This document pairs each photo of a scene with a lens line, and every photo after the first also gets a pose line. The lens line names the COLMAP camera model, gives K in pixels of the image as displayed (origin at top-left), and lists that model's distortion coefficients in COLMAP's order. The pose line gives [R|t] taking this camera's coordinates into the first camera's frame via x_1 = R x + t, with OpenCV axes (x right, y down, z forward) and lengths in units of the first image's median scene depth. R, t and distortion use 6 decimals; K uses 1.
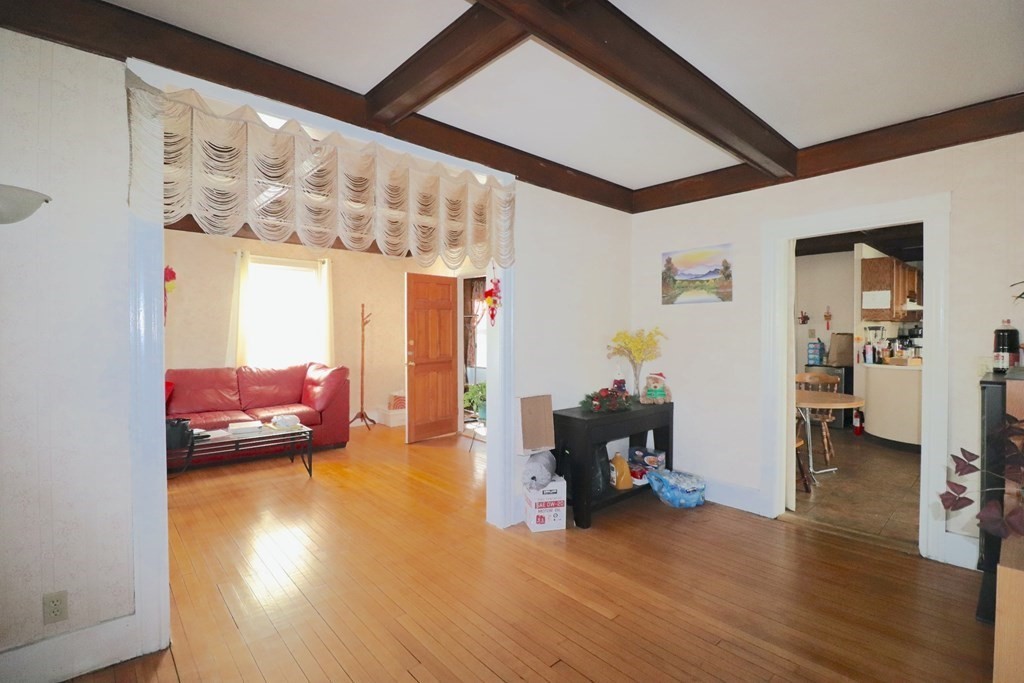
lens RADIAL K [[473.6, 0, 520.7], [0, 473.6, 336.7], [0, 0, 1]] dist [0.001223, -0.013510]
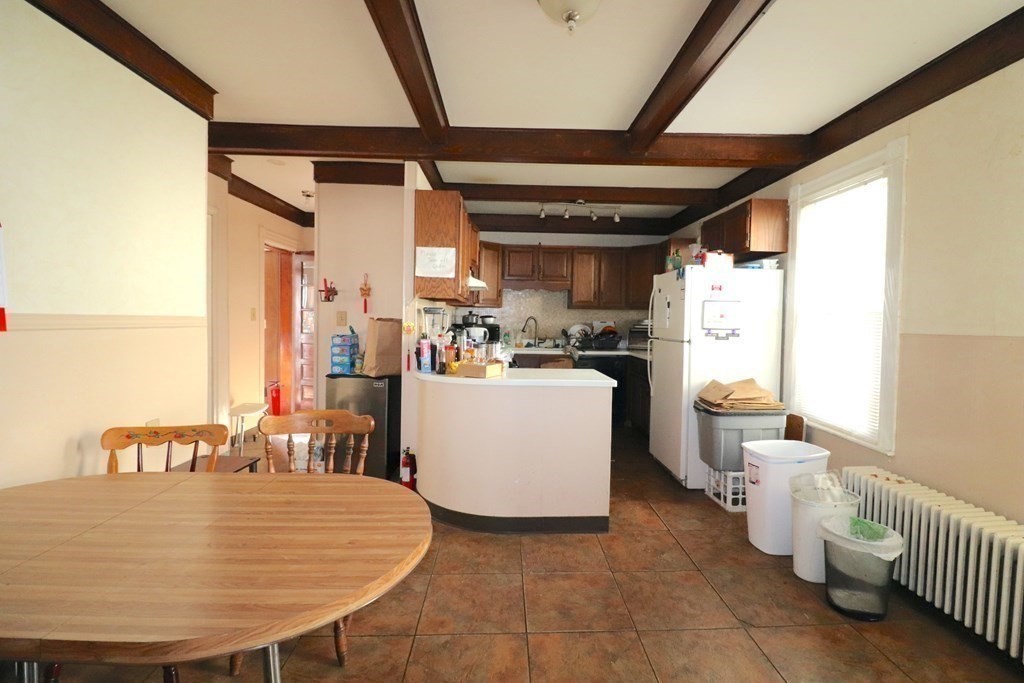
lens RADIAL K [[473.6, 0, 520.7], [0, 473.6, 336.7], [0, 0, 1]] dist [0.001223, -0.013510]
pose [[0.650353, -0.006705, 0.759602, 0.534420], [-0.013579, 0.999699, 0.020451, 0.001267], [-0.759511, -0.023615, 0.650066, 0.763161]]
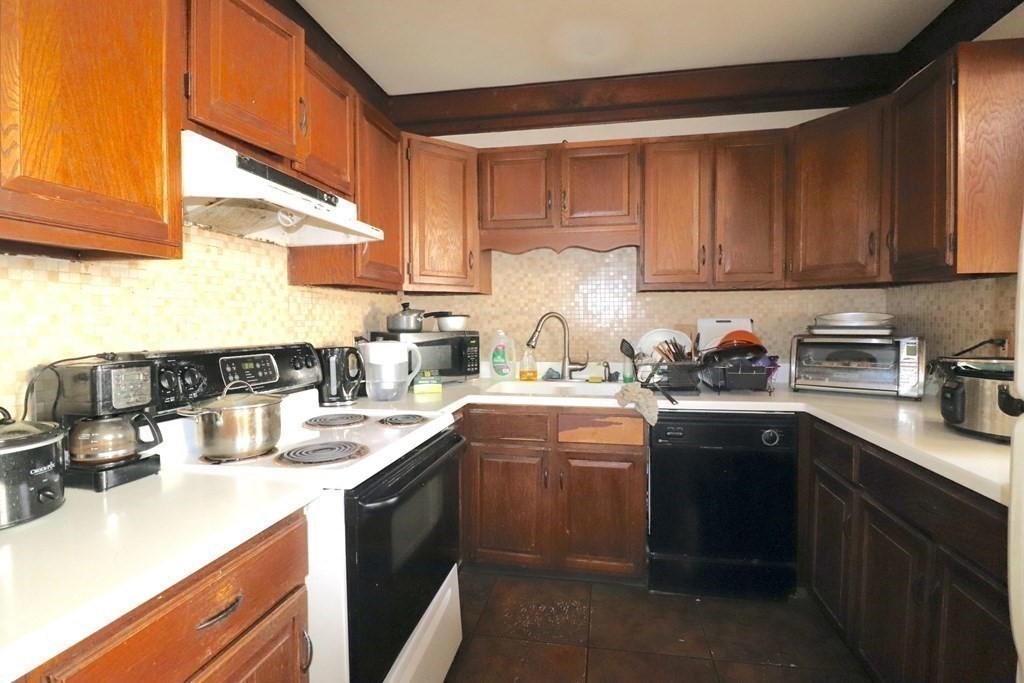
lens RADIAL K [[473.6, 0, 520.7], [0, 473.6, 336.7], [0, 0, 1]] dist [0.001223, -0.013510]
pose [[0.799769, -0.014359, 0.600135, 1.252454], [0.001893, 0.999769, 0.021399, -0.011831], [-0.600304, -0.015978, 0.799612, 1.200875]]
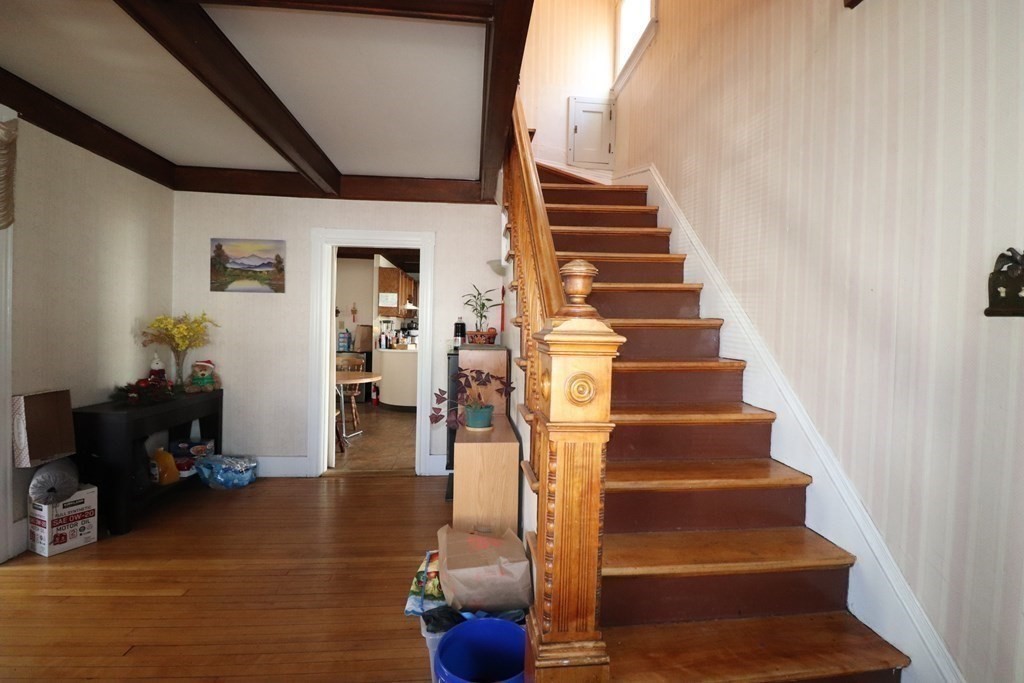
lens RADIAL K [[473.6, 0, 520.7], [0, 473.6, 336.7], [0, 0, 1]] dist [0.001223, -0.013510]
pose [[0.598060, 0.002203, 0.801448, -0.105649], [-0.015330, 0.999845, 0.008691, 0.009242], [-0.801305, -0.017484, 0.598001, -0.106844]]
